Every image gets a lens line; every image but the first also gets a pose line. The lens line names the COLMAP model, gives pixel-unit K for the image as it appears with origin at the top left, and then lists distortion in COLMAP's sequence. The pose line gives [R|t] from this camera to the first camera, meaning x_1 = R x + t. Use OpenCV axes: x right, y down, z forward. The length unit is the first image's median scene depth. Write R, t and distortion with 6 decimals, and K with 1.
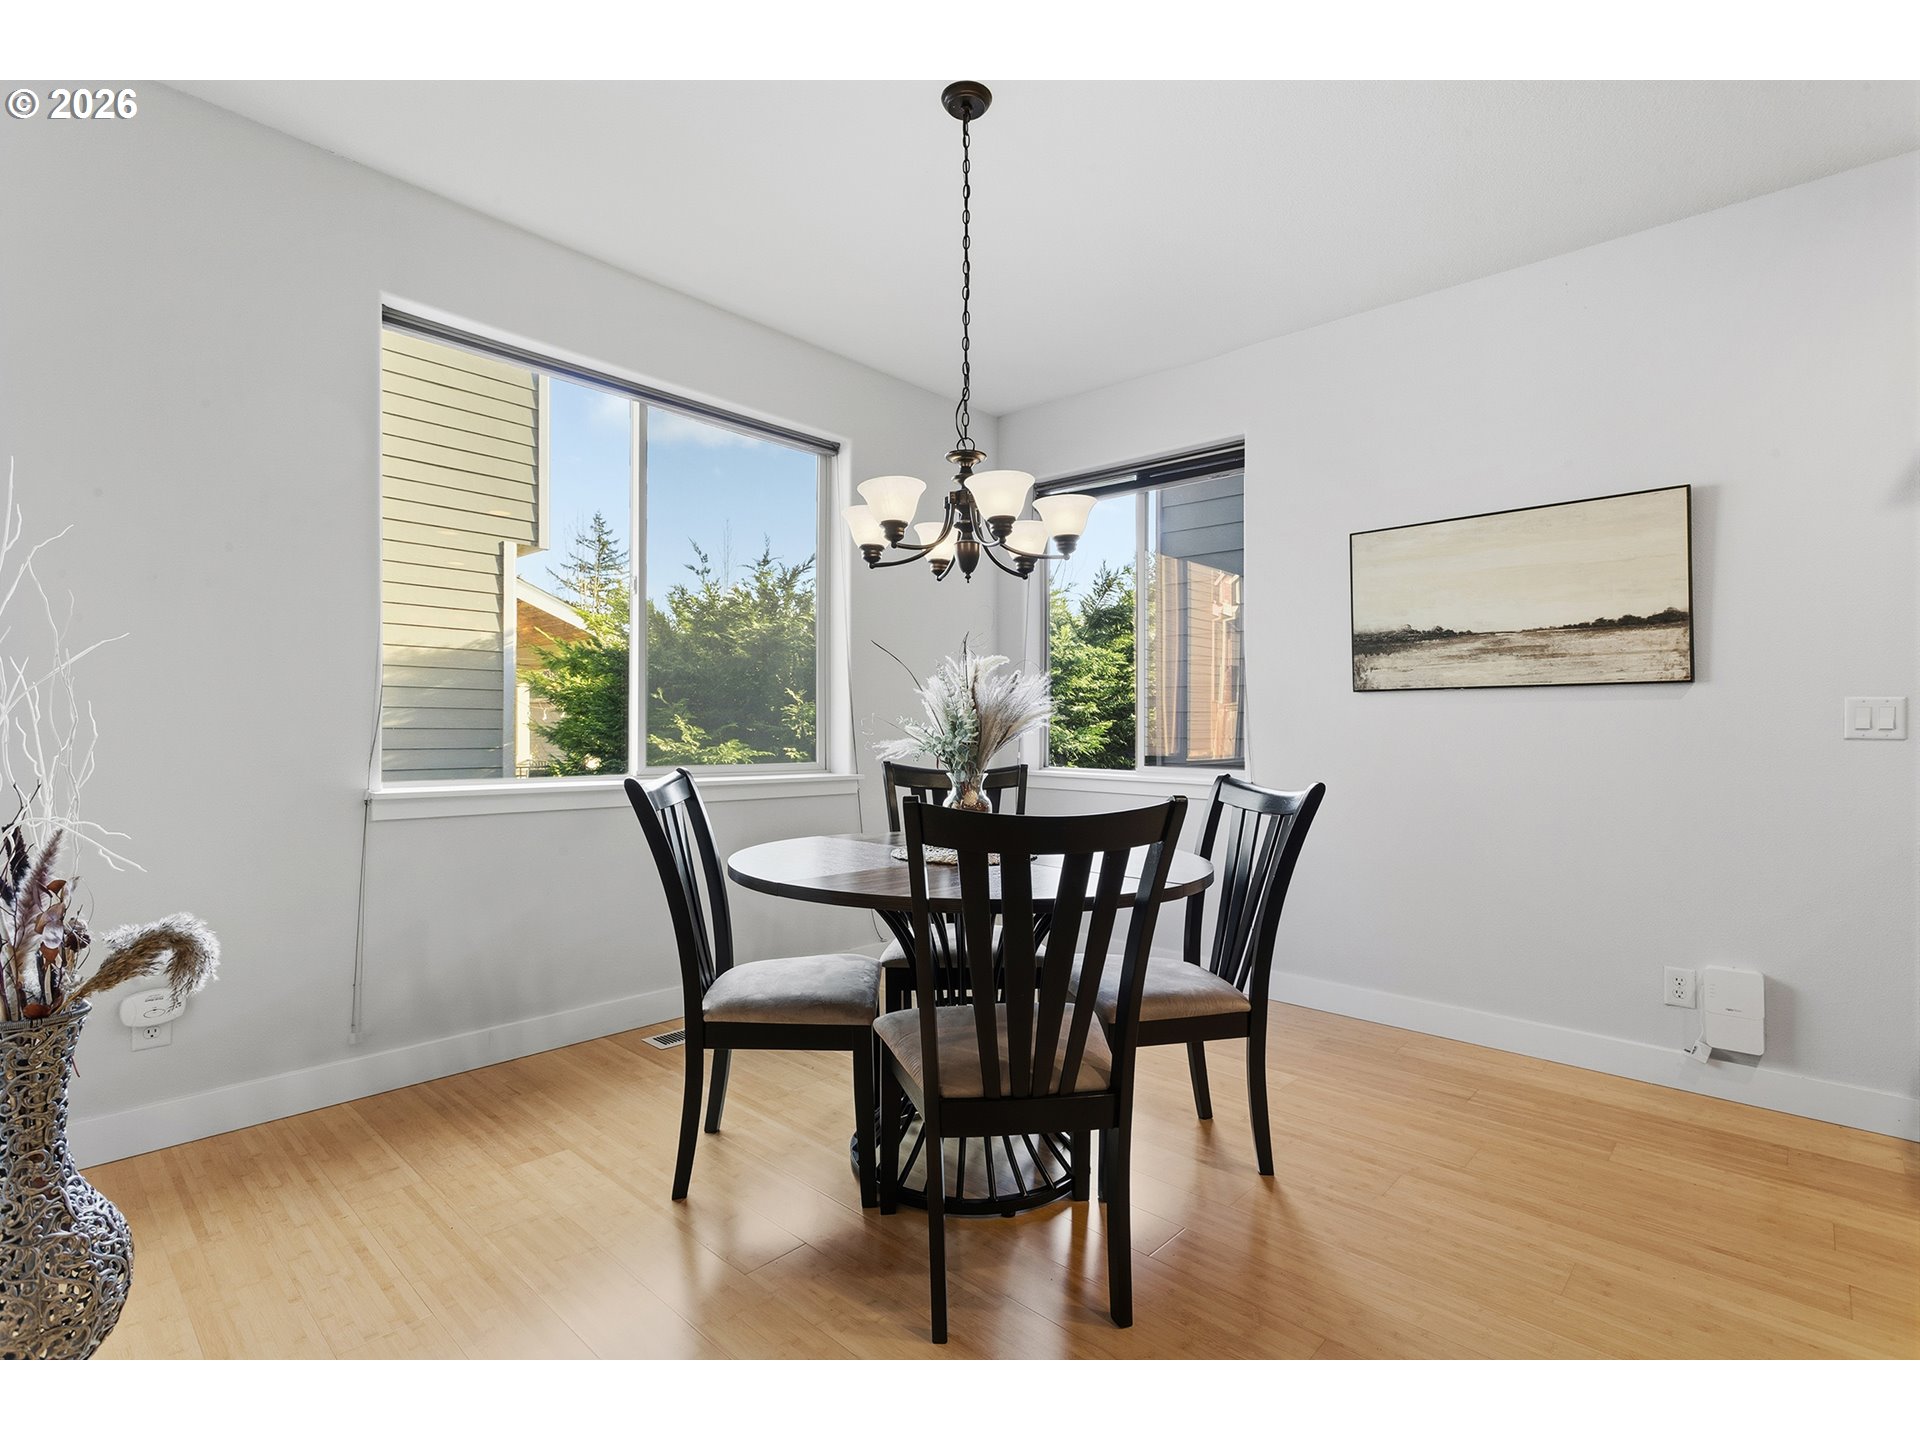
lens RADIAL K [[920.4, 0, 960.0], [0, 920.4, 720.0], [0, 0, 1]] dist [-0.000742, -0.000491]
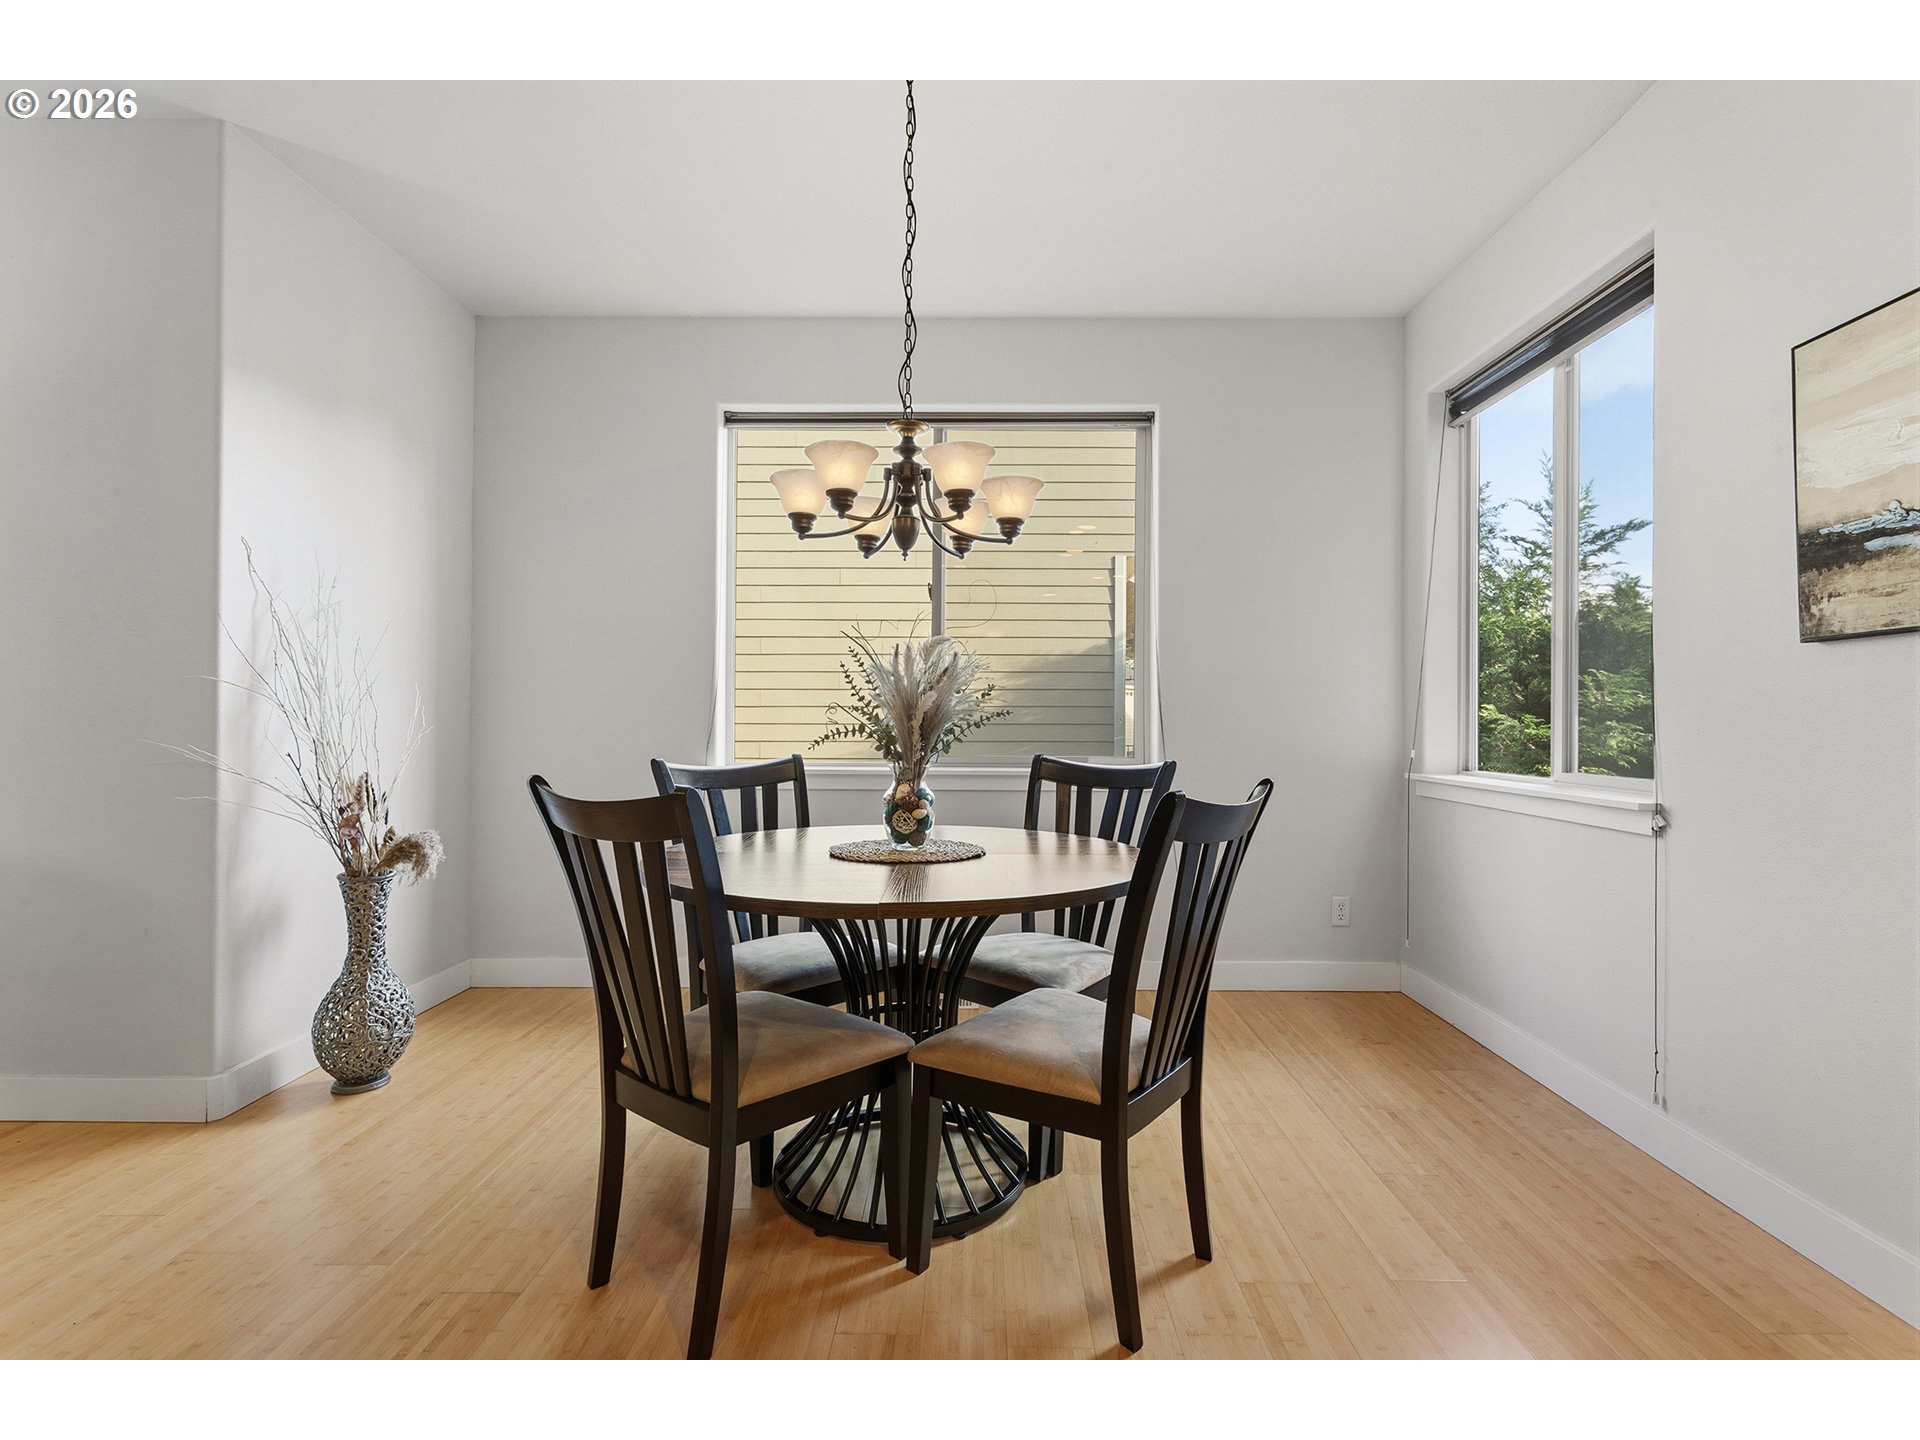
lens RADIAL K [[920.4, 0, 960.0], [0, 920.4, 720.0], [0, 0, 1]] dist [-0.000742, -0.000491]
pose [[0.675955, -0.008641, -0.736893, 0.727372], [0.010672, 0.999941, -0.001936, 0.015765], [0.736866, -0.006555, 0.676007, 0.411319]]
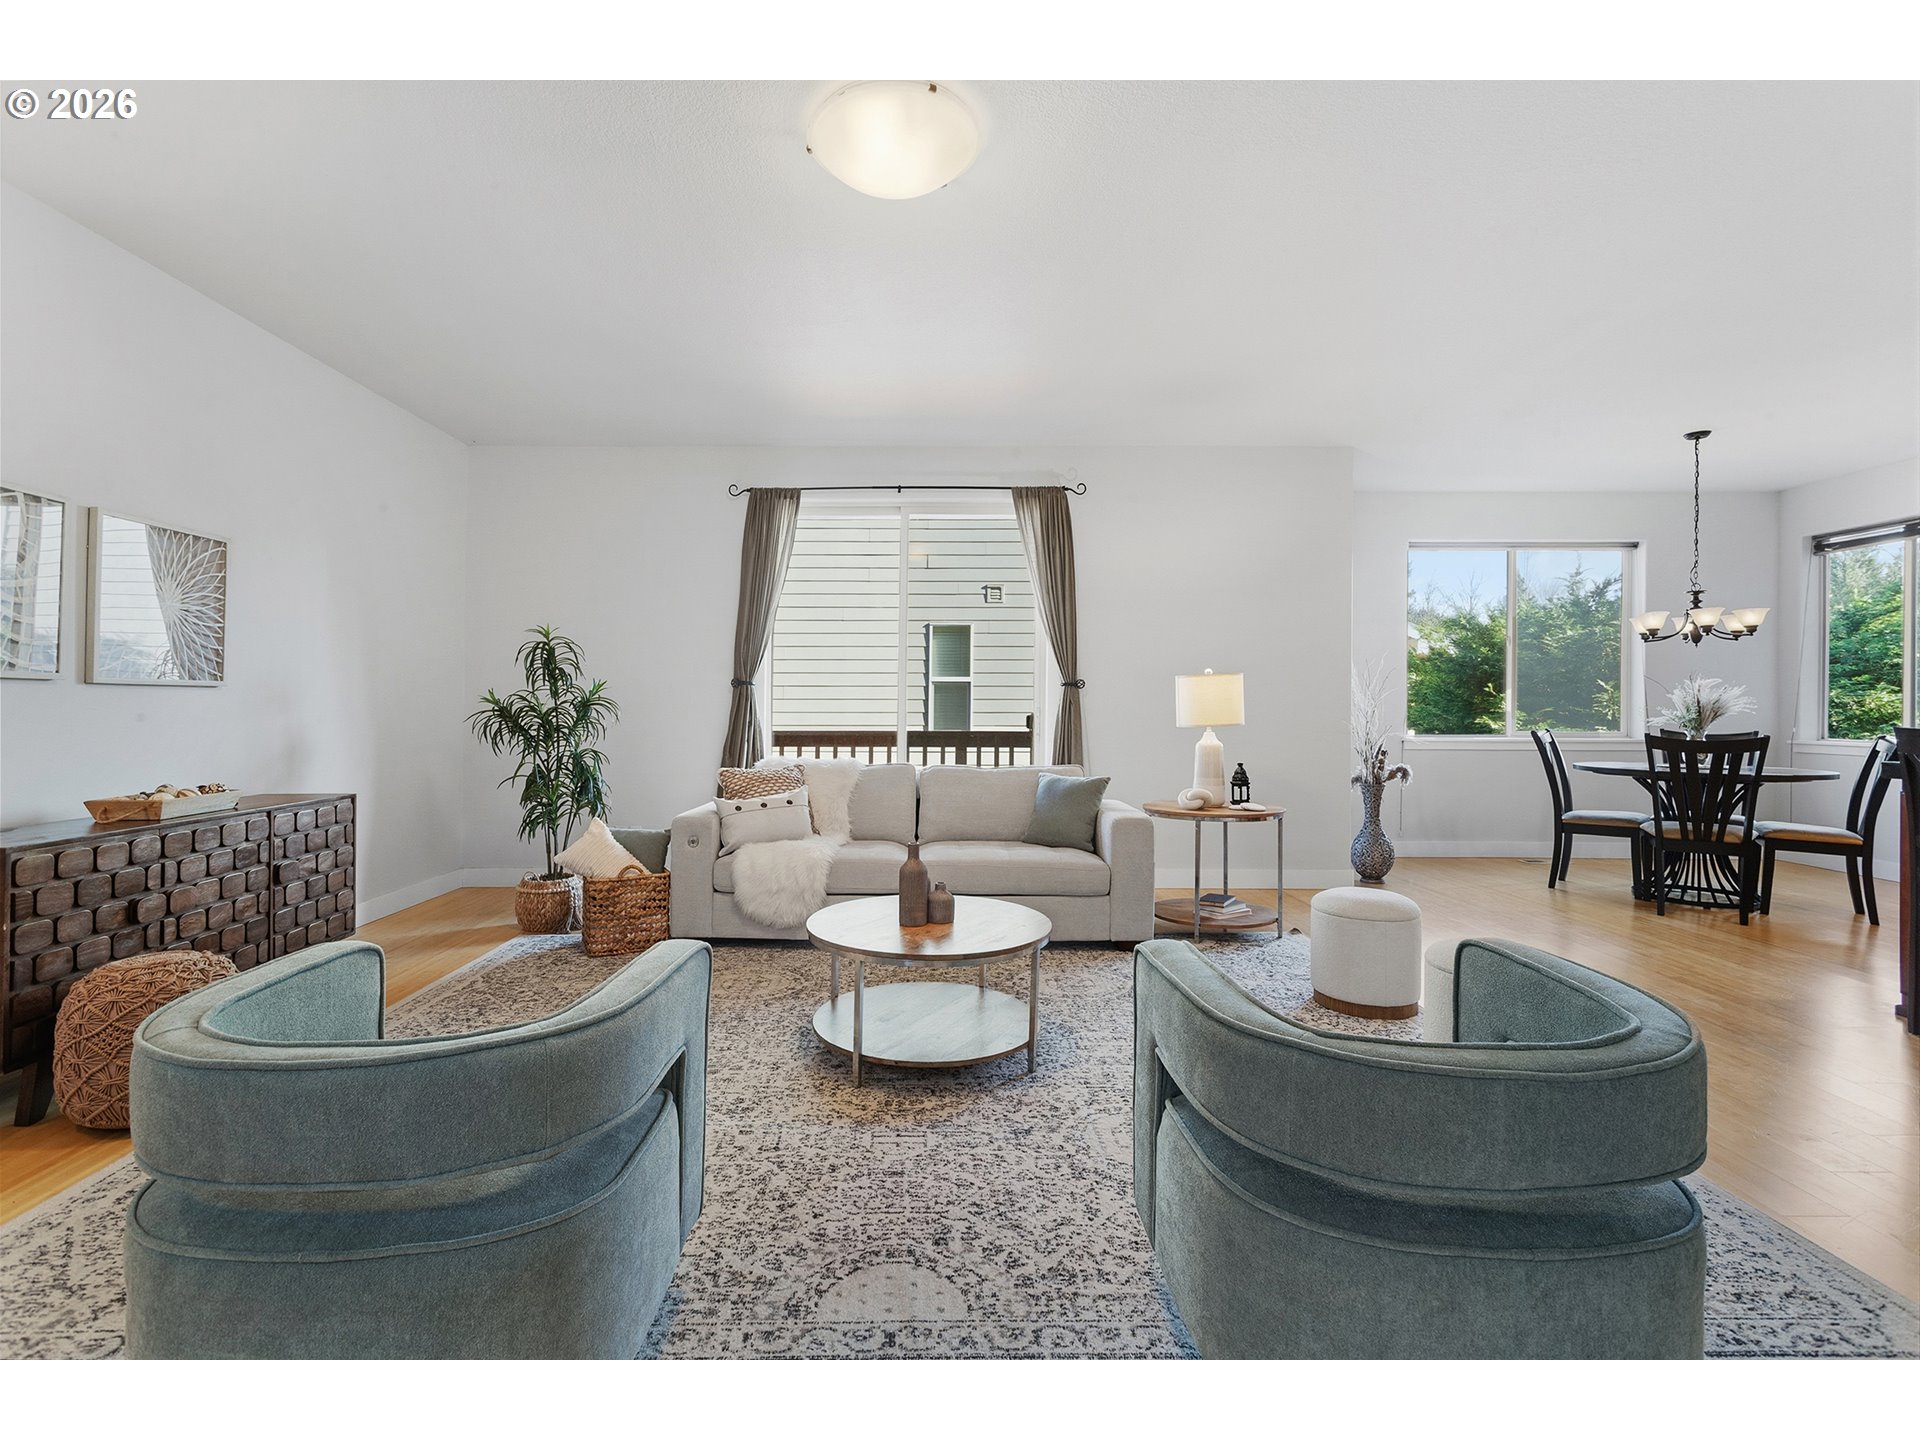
lens RADIAL K [[924.7, 0, 928.7], [0, 924.7, 710.1], [0, 0, 1]] dist [-0.000566, -0.000930]
pose [[0.685737, -0.006759, -0.727818, 0.360278], [0.012202, 0.999923, 0.002211, -0.024593], [0.727747, -0.010397, 0.685767, -1.881595]]
